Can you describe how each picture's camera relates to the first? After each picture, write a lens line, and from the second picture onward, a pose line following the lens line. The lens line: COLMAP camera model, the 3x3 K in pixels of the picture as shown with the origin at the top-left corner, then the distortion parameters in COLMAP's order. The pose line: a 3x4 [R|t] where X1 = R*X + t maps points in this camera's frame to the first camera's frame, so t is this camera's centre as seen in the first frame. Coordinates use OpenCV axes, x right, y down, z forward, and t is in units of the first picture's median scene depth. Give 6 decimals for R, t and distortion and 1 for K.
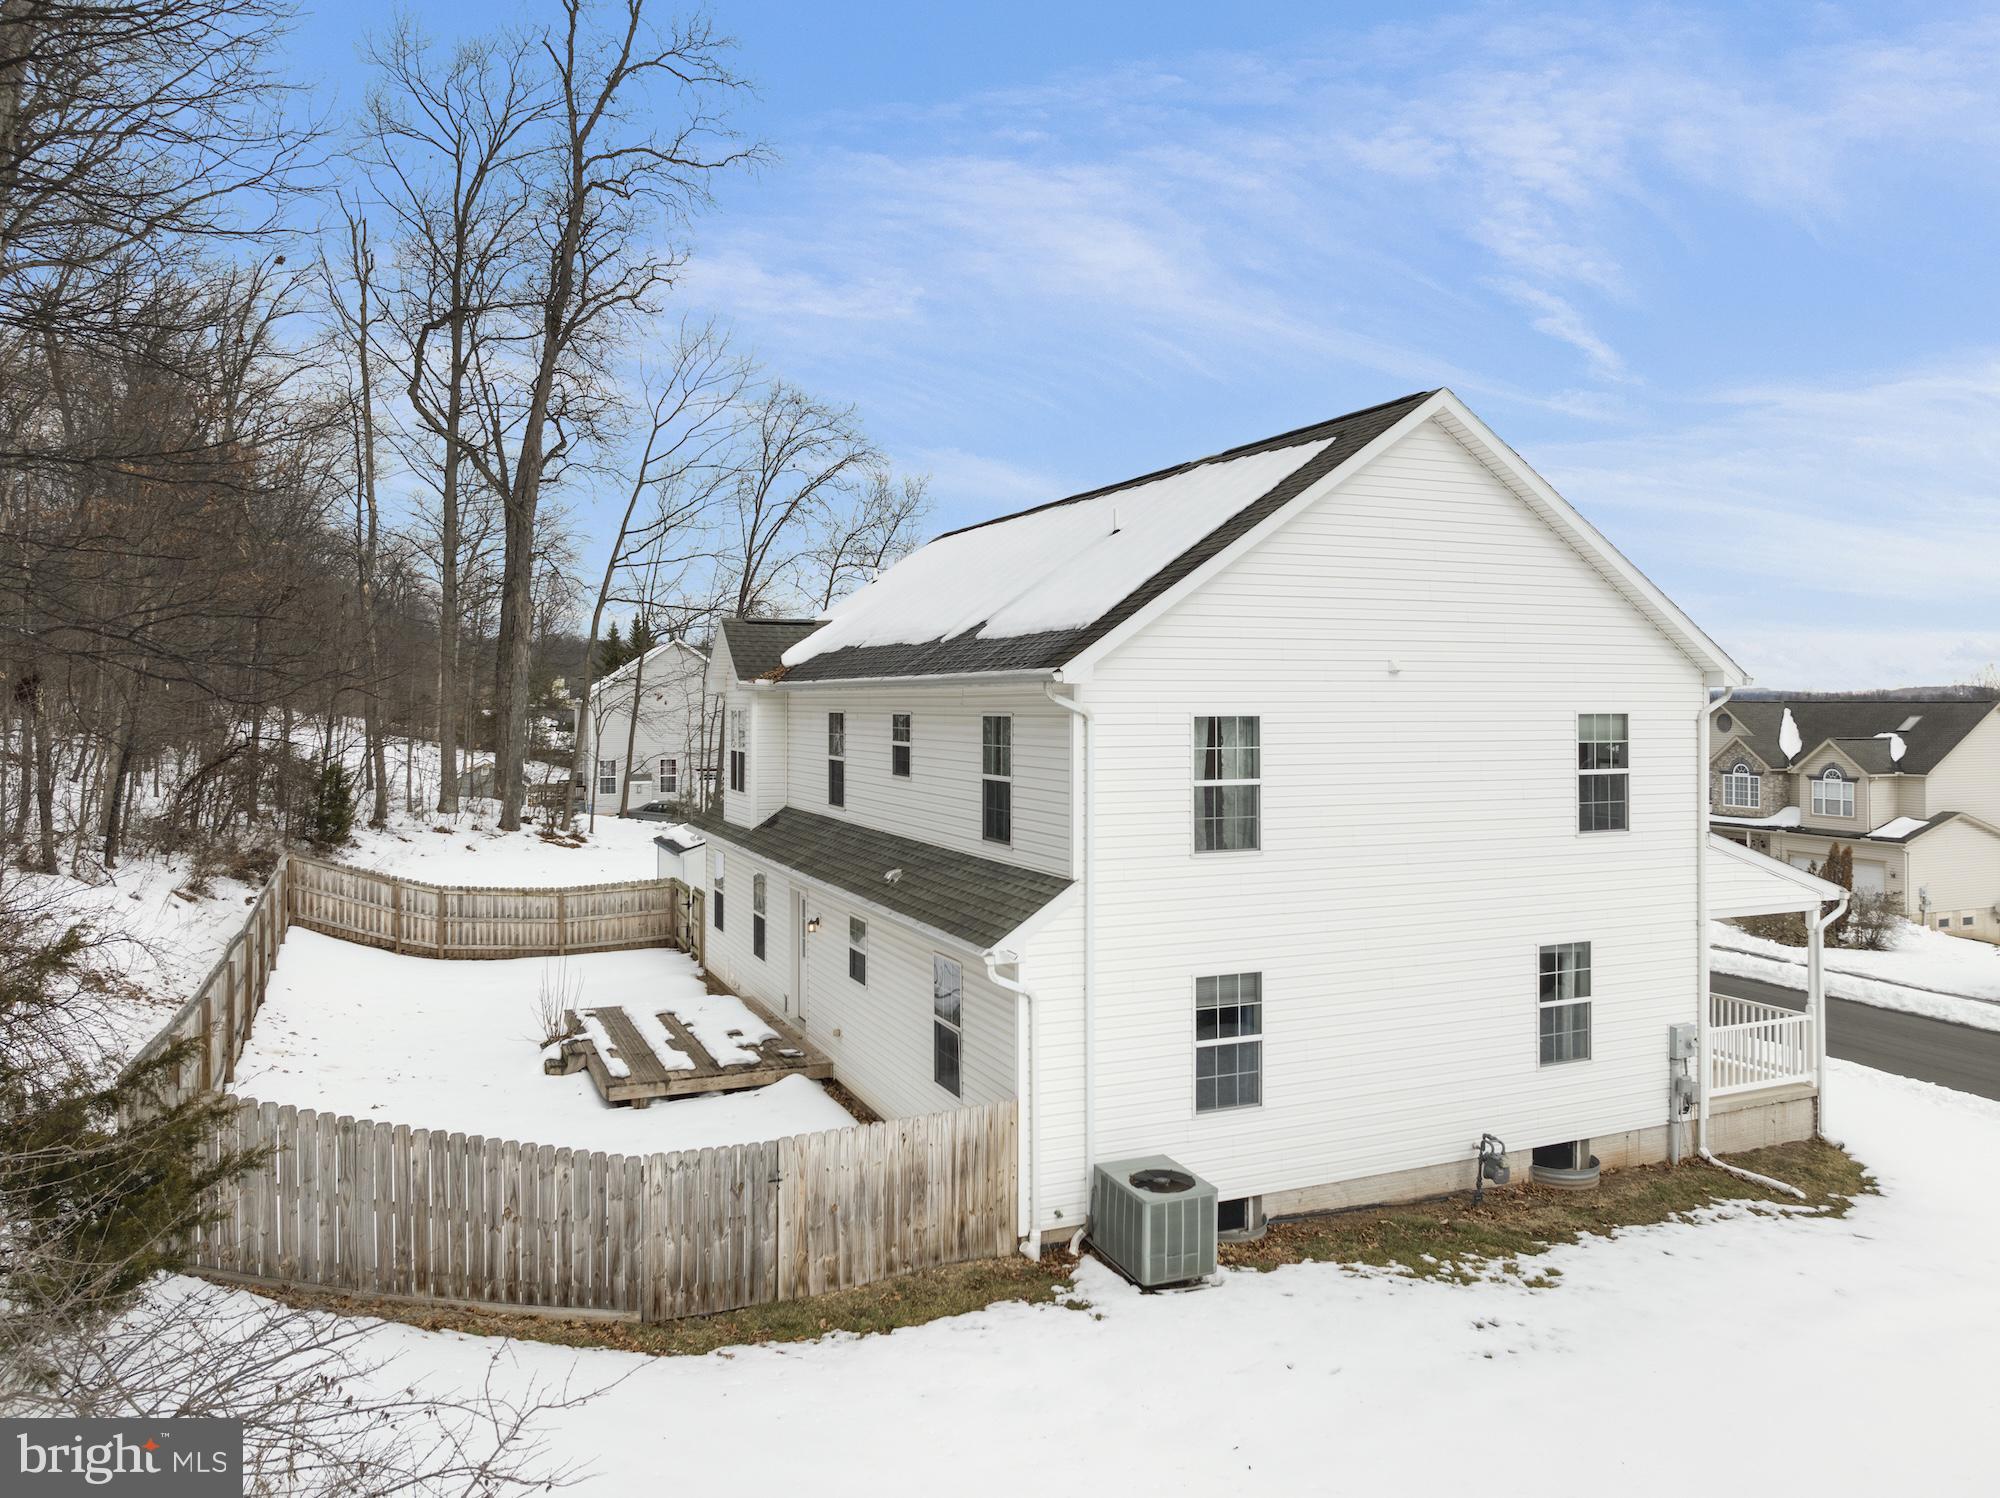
lens RADIAL K [[1406.7, 0, 1000.8], [0, 1406.7, 692.8], [0, 0, 1]] dist [-0.050058, 0.001325]
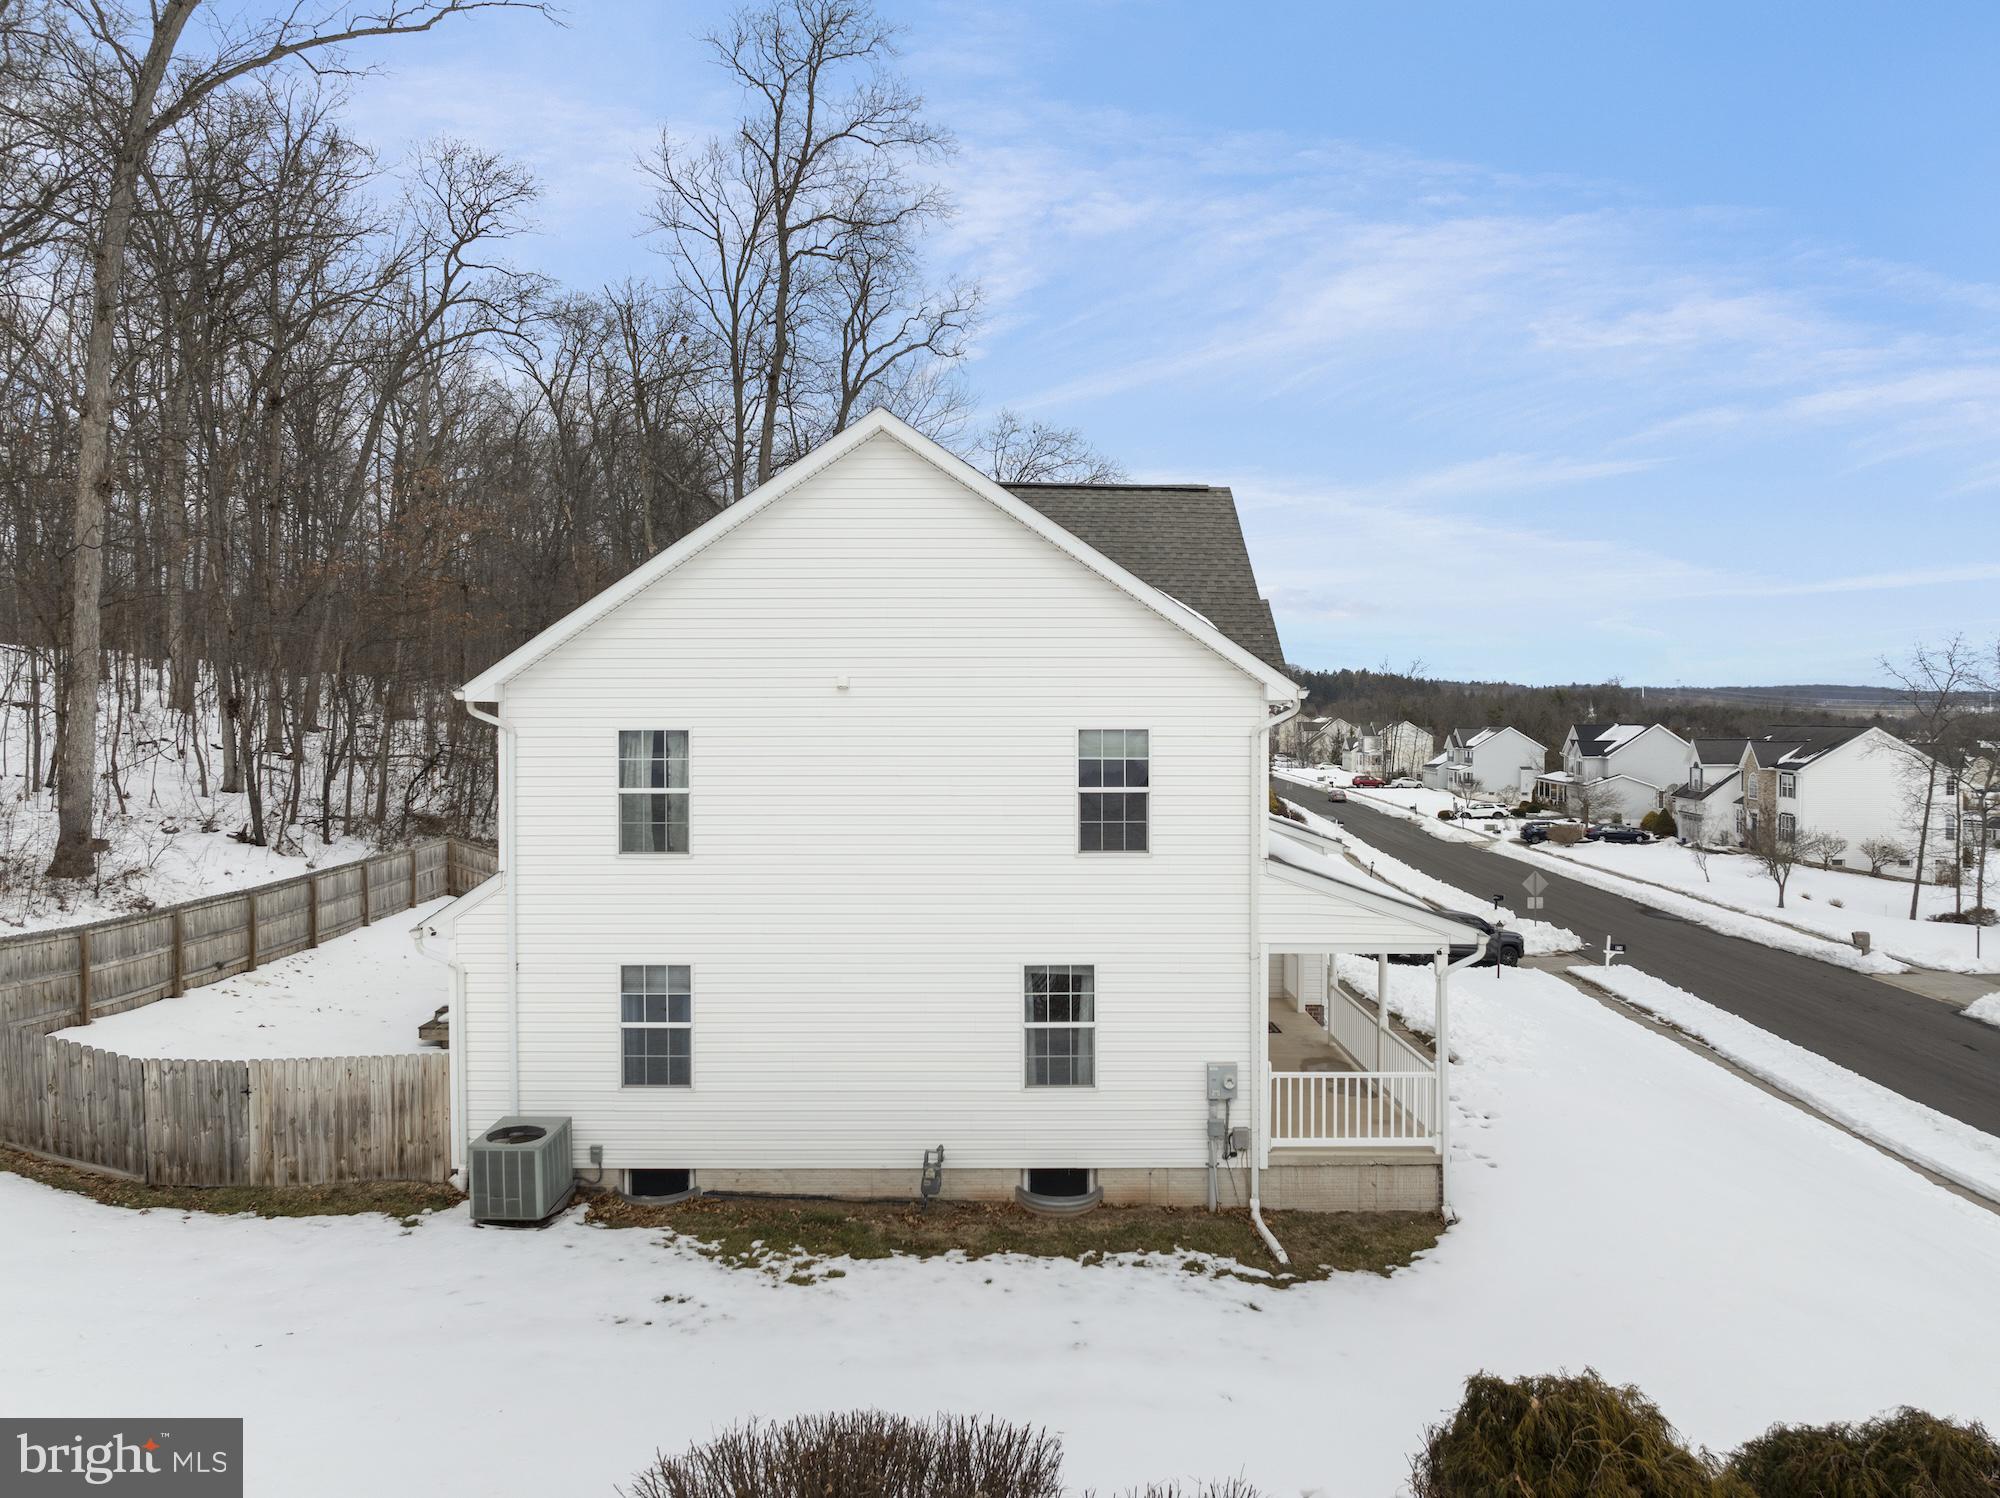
lens RADIAL K [[1378.9, 0, 1000.0], [0, 1378.9, 749.0], [0, 0, 1]] dist [-0.057850, 0.007820]
pose [[0.923542, 0.008443, -0.383404, 0.871039], [0.003230, 0.999551, 0.029791, -0.000072], [0.383484, -0.028751, 0.923100, 0.119843]]
